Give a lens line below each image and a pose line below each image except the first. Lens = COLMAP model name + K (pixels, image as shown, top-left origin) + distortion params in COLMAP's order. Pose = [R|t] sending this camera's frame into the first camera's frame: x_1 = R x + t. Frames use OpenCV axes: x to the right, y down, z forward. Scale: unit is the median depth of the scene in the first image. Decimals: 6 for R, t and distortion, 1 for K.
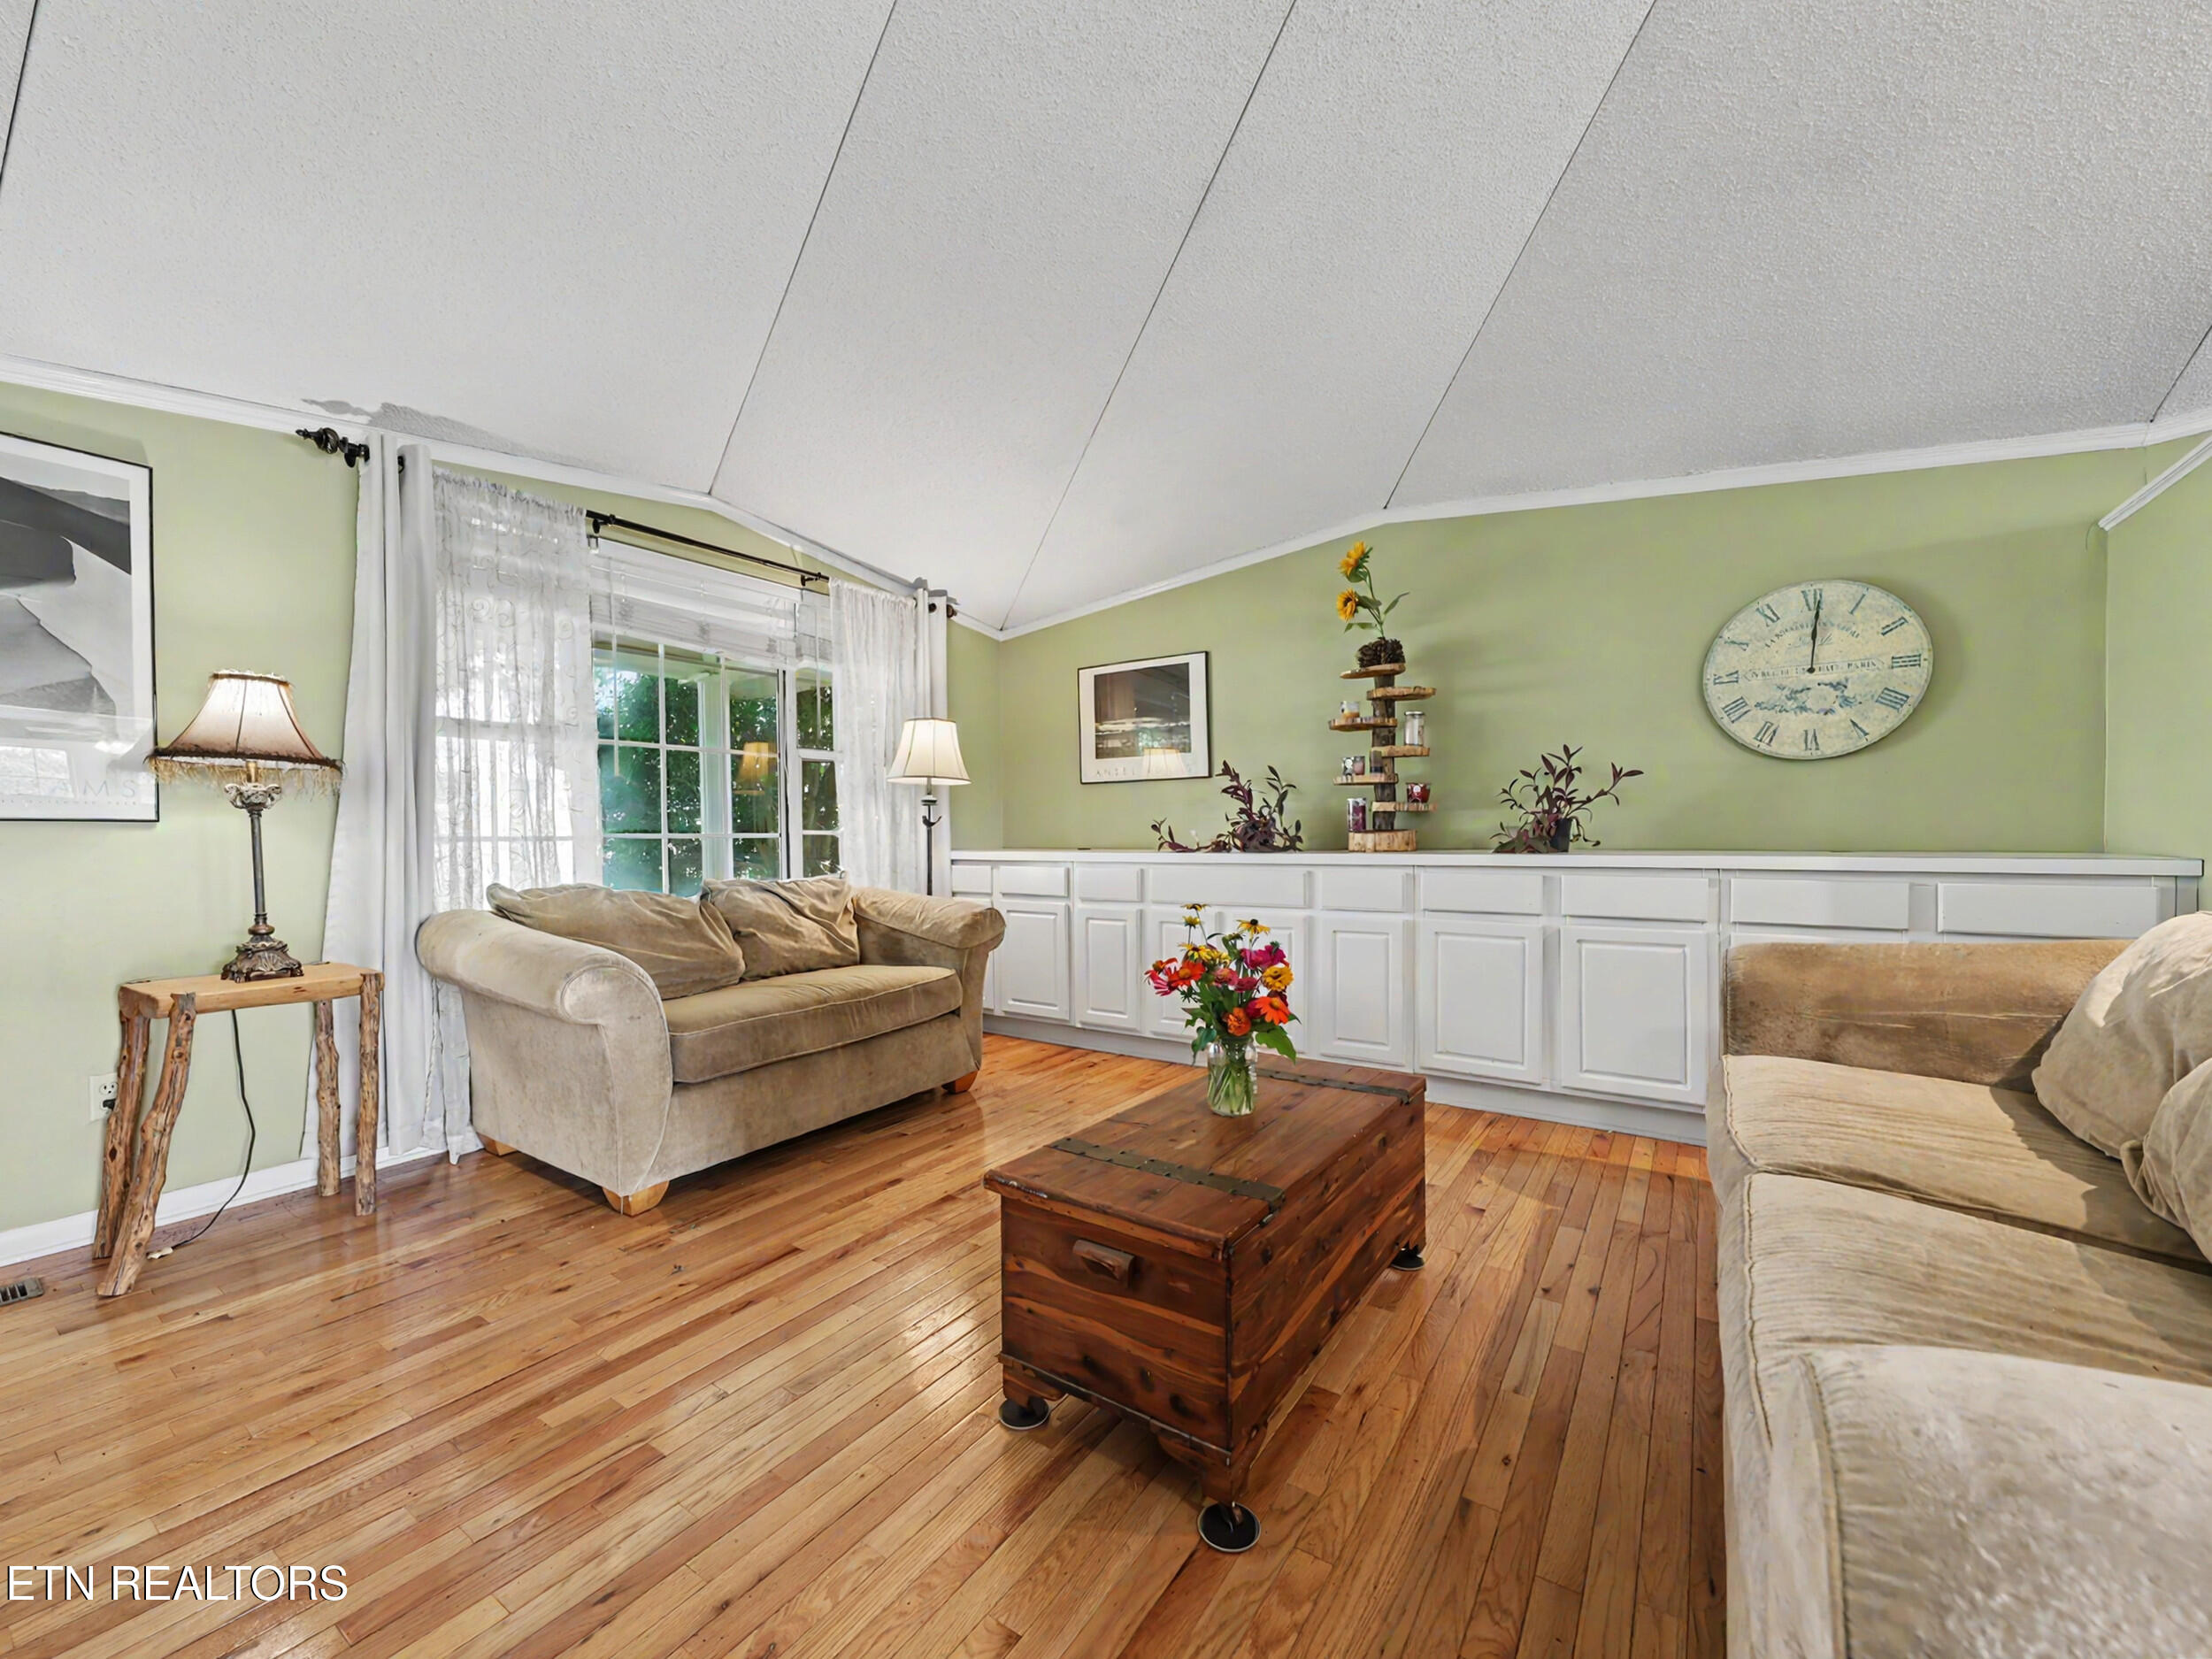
lens RADIAL K [[880.8, 0, 1095.6], [0, 880.8, 854.4], [0, 0, 1]] dist [-0.001116, 0.000854]
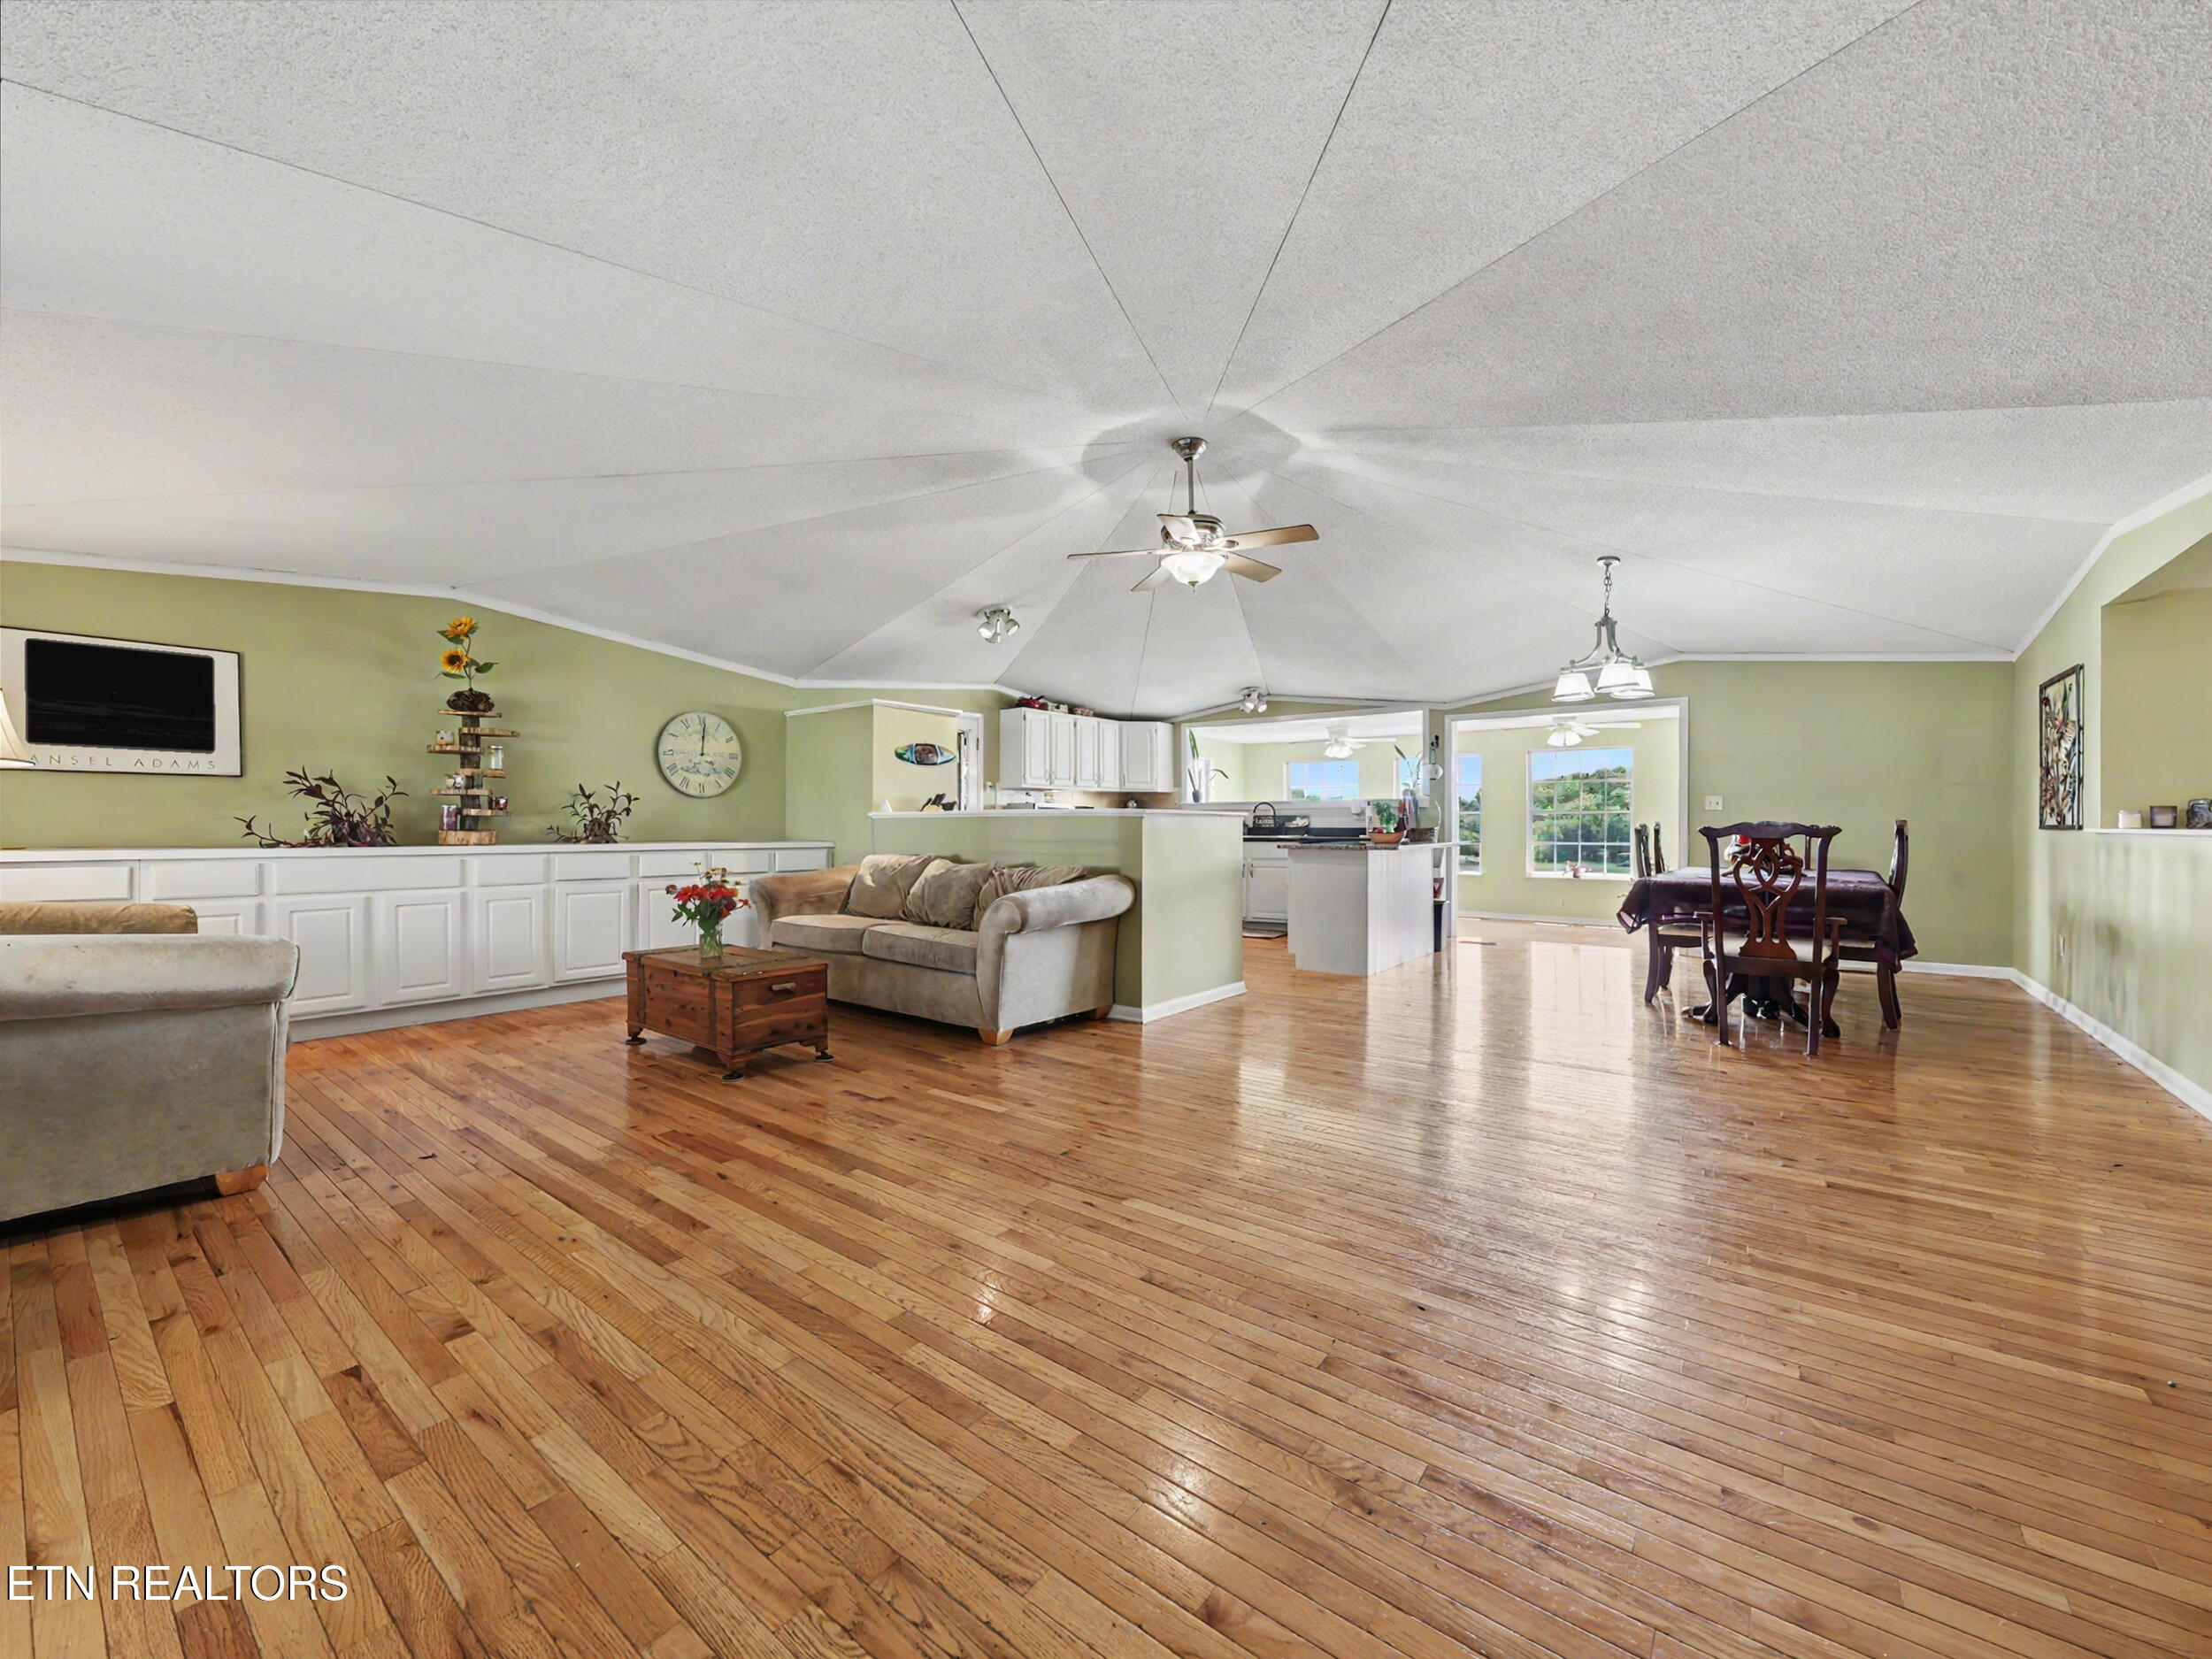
lens RADIAL K [[880.8, 0, 1116.1], [0, 880.8, 830.9], [0, 0, 1]] dist [-0.001116, 0.000854]
pose [[0.047227, 0.005684, 0.998868, -1.216714], [0.021156, 0.999754, -0.006690, 0.006738], [-0.998660, 0.021448, 0.047095, -0.075549]]
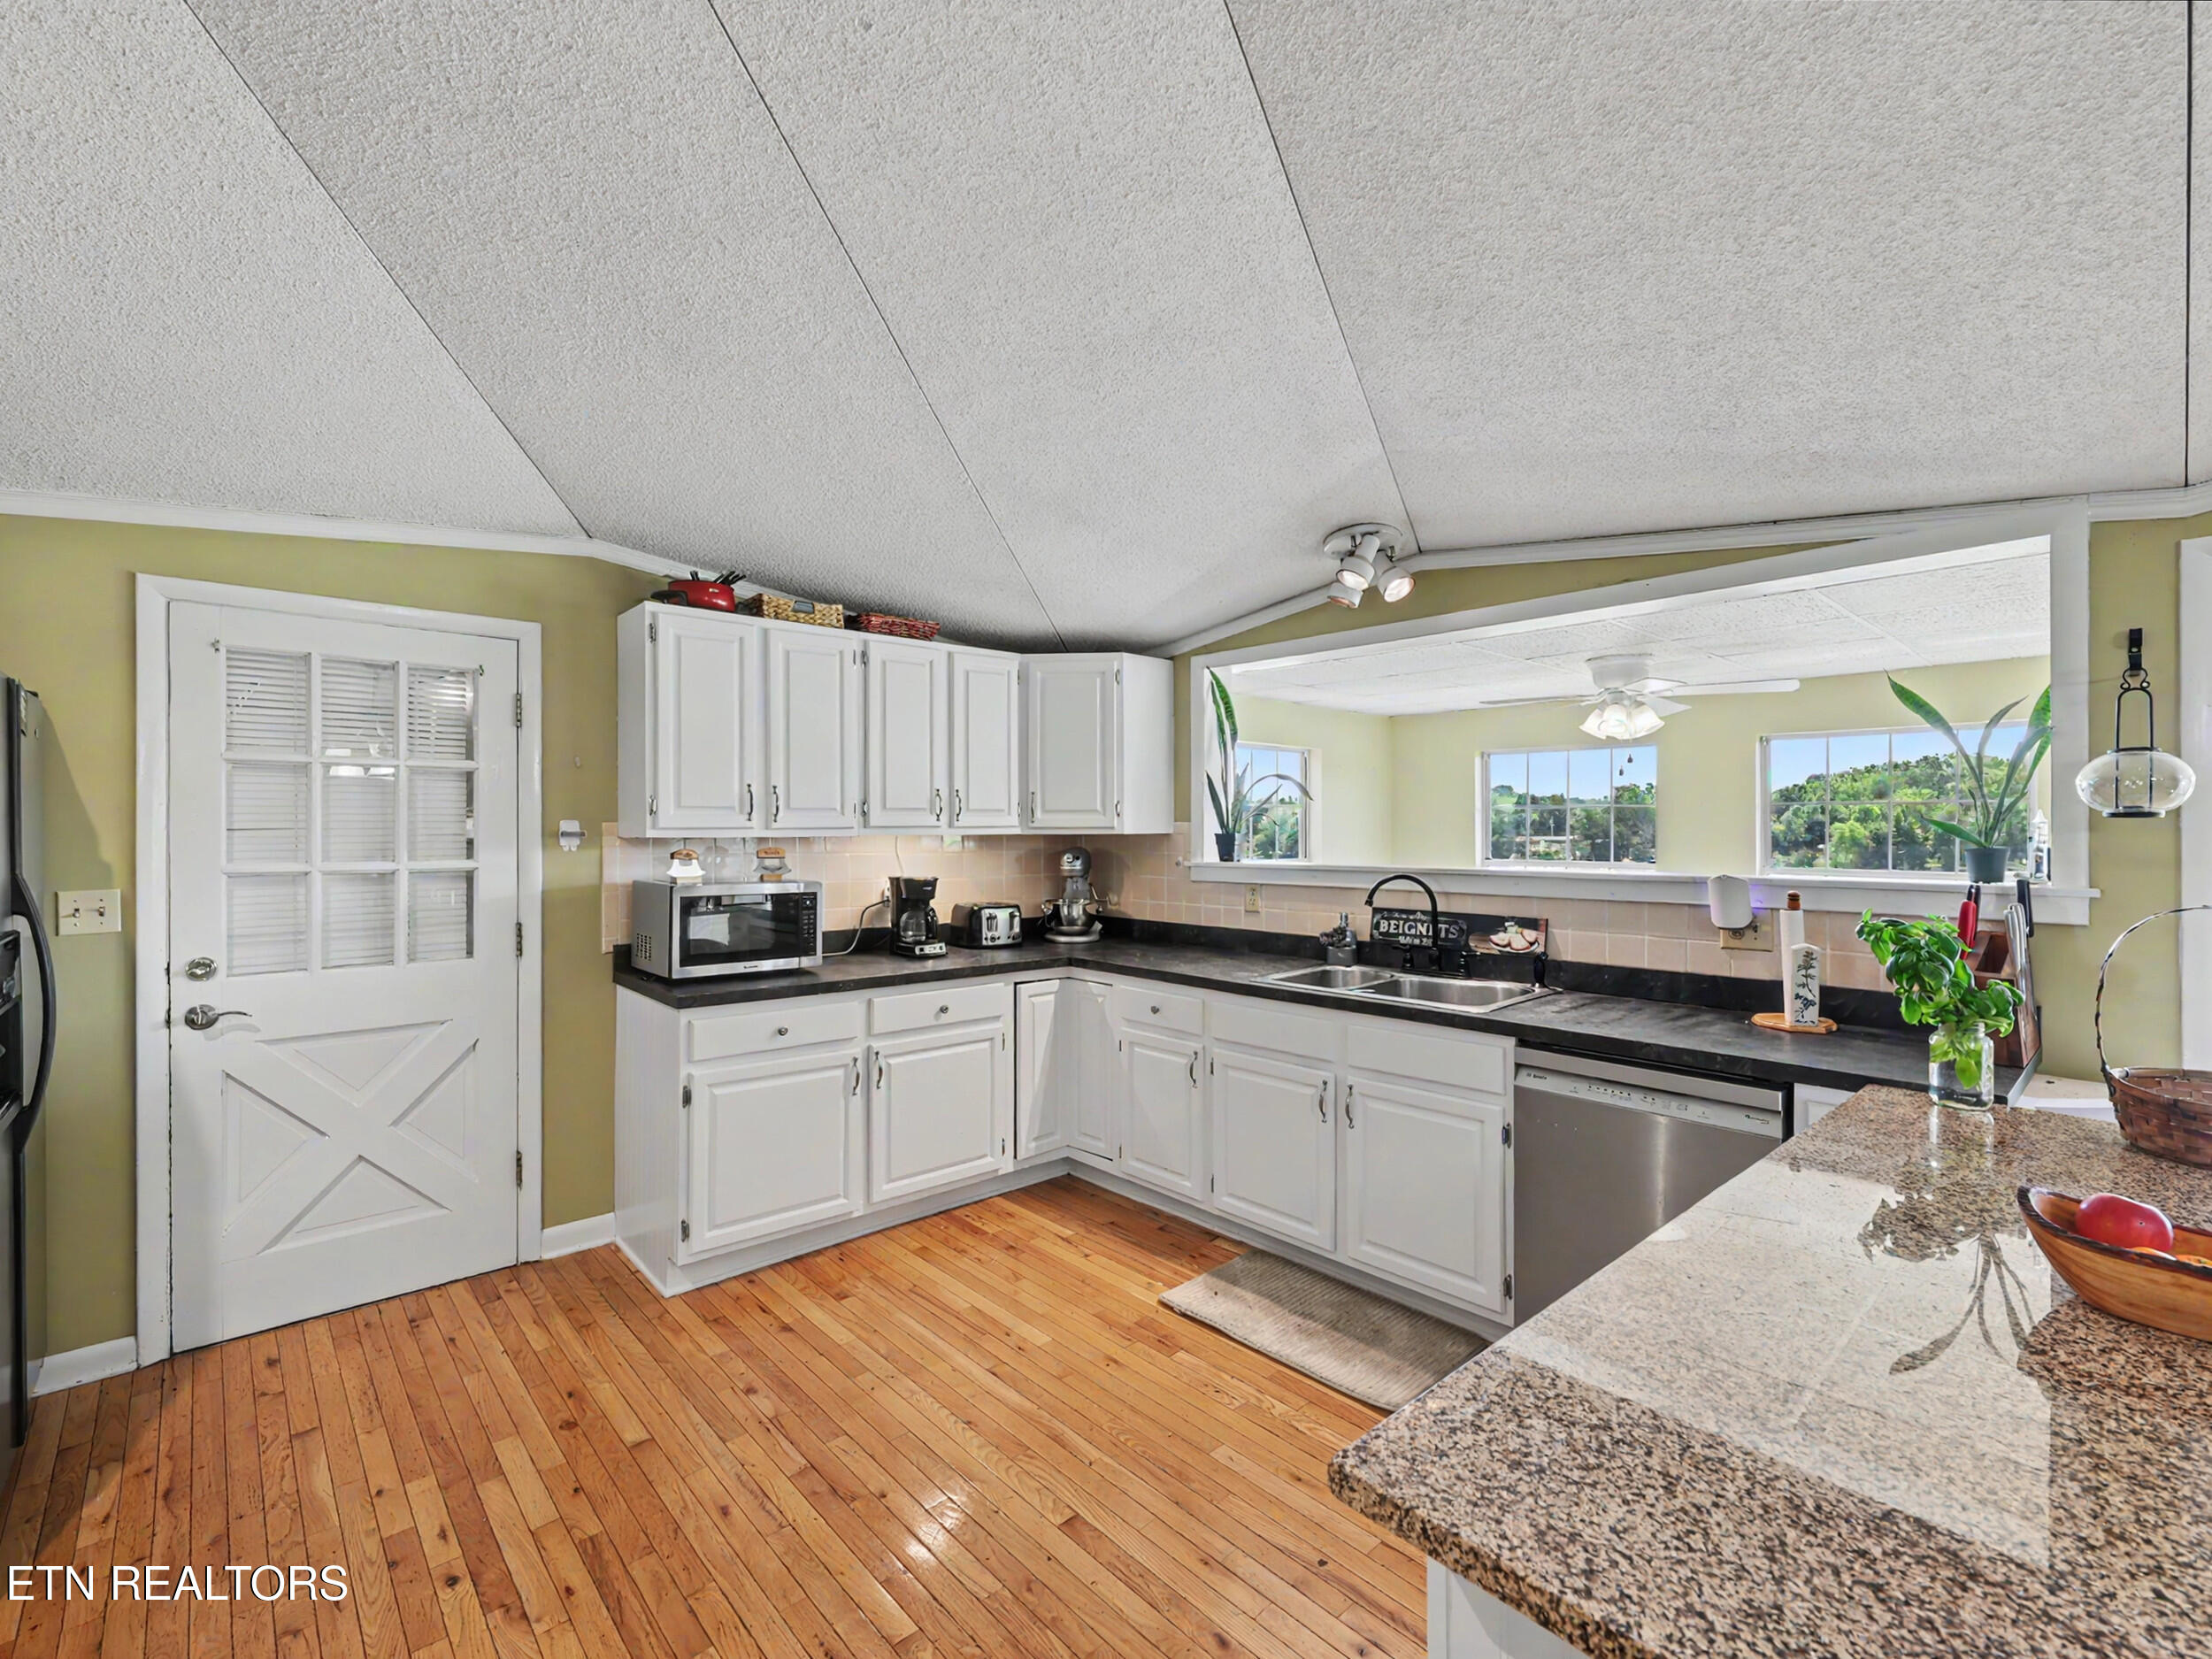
lens RADIAL K [[970.6, 0, 1100.1], [0, 970.6, 835.4], [0, 0, 1]] dist [-0.005747, -0.002192]
pose [[0.245840, 0.004355, 0.969301, 0.655414], [0.019148, 0.999773, -0.009348, -0.139017], [-0.969121, 0.020858, 0.245701, -0.378504]]
